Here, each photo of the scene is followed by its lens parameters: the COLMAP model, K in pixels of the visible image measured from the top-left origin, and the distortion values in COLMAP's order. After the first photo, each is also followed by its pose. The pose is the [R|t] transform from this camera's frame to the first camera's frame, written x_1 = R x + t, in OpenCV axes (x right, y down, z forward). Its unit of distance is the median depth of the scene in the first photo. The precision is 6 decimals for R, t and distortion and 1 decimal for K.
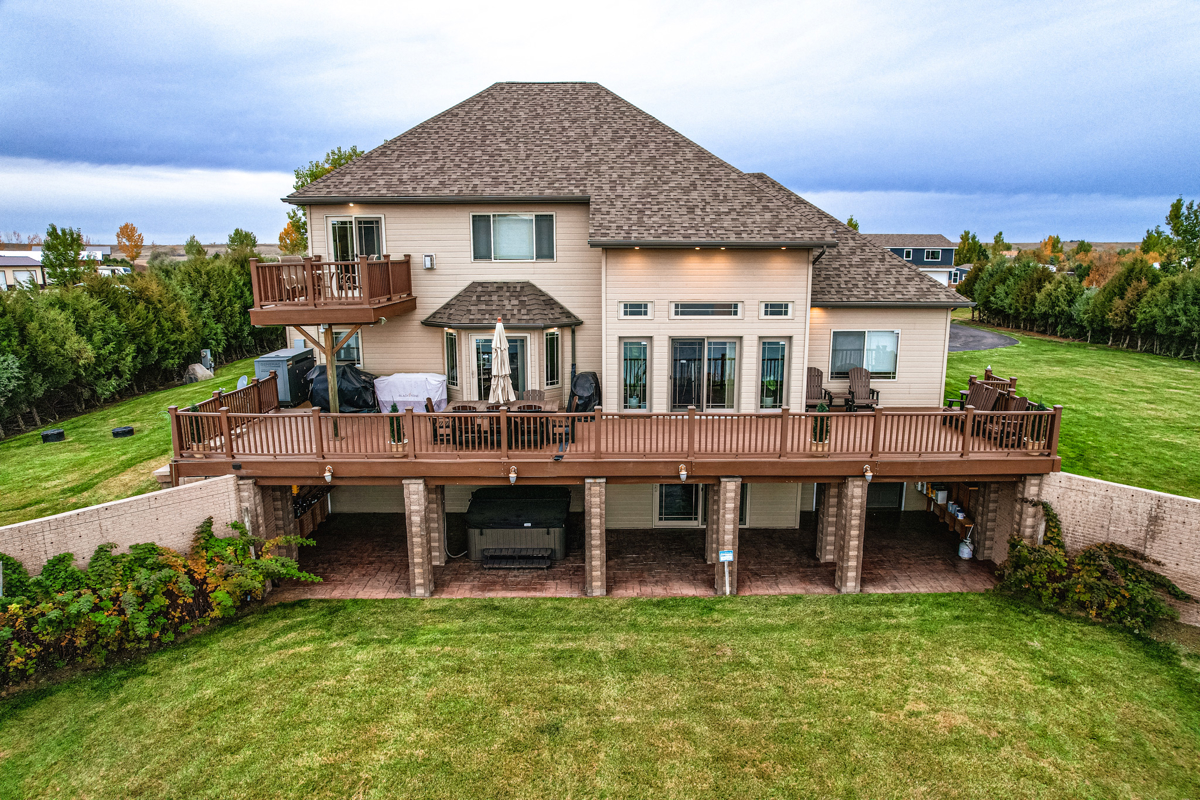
lens RADIAL K [[770.1, 0, 607.4], [0, 770.1, 416.4], [0, 0, 1]] dist [-0.053657, 0.025047]
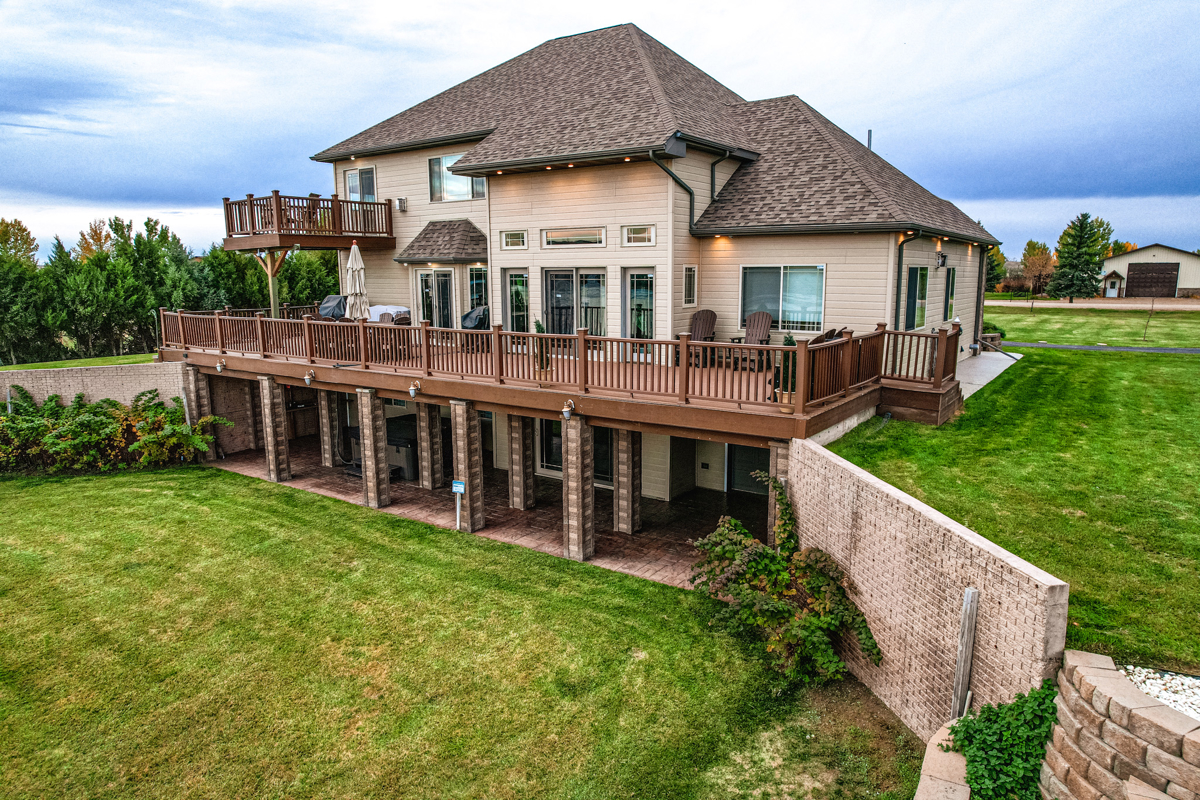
lens RADIAL K [[770.1, 0, 599.3], [0, 770.1, 414.8], [0, 0, 1]] dist [-0.053657, 0.025047]
pose [[0.813784, 0.104971, -0.571609, 0.692528], [-0.118892, 0.992821, 0.013060, 0.053774], [0.568876, 0.057332, 0.820422, 0.282004]]
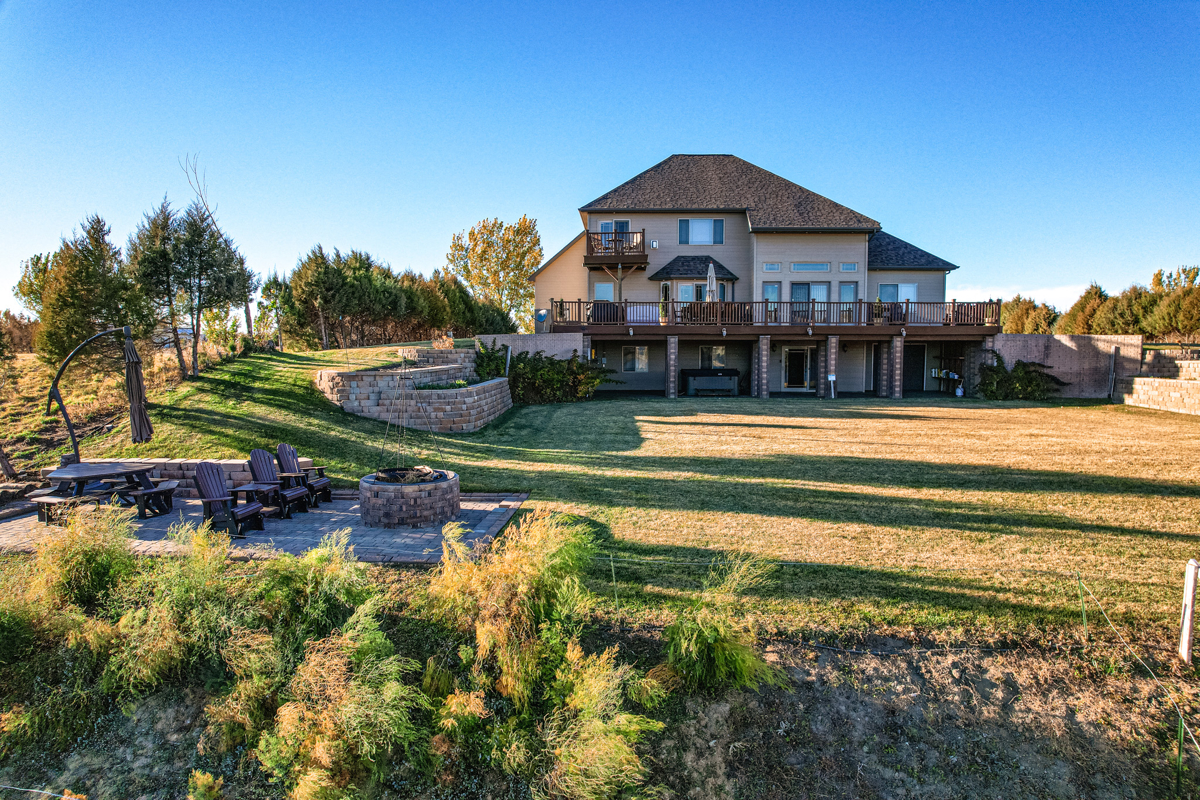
lens RADIAL K [[770.1, 0, 607.6], [0, 770.1, 412.4], [0, 0, 1]] dist [-0.053657, 0.025047]
pose [[0.999575, 0.003103, -0.028997, -0.301032], [-0.006788, 0.991767, -0.127878, 0.441694], [0.028362, 0.128020, 0.991366, -0.782732]]
